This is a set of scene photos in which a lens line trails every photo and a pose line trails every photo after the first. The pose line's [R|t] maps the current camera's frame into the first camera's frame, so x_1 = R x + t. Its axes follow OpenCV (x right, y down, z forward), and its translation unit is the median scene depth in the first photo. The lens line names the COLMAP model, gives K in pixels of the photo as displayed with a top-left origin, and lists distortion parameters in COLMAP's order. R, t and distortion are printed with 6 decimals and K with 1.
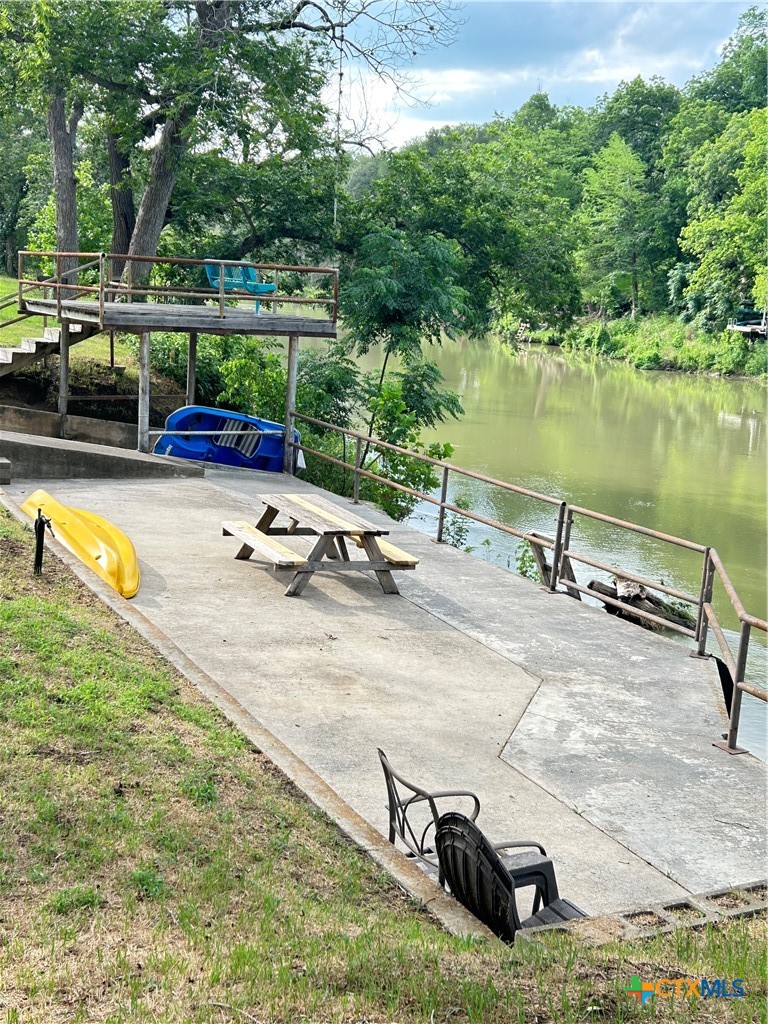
lens RADIAL K [[1274.4, 0, 384.0], [0, 1274.4, 512.9], [0, 0, 1]] dist [0.075380, 0.000000]
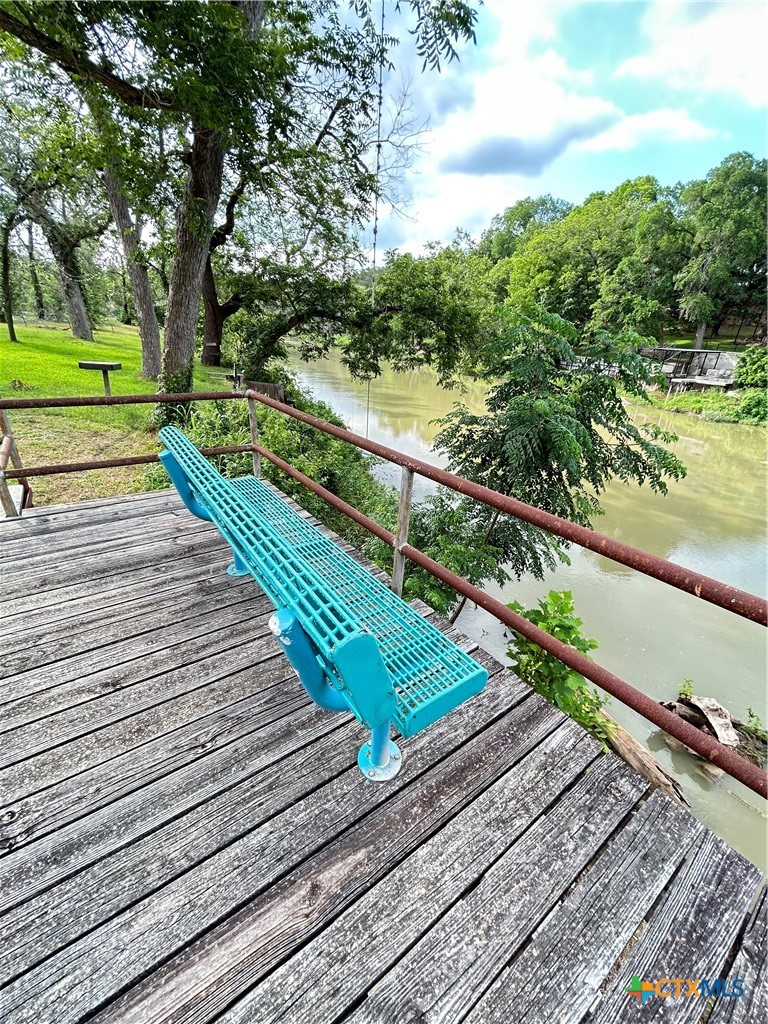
lens RADIAL K [[412.4, 0, 383.4], [0, 412.4, 509.4], [0, 0, 1]] dist [-0.001599, -0.000057]
pose [[0.995263, -0.032718, 0.091546, -0.050826], [0.010810, 0.973072, 0.230249, -0.102997], [-0.096614, -0.228169, 0.968816, 0.458276]]
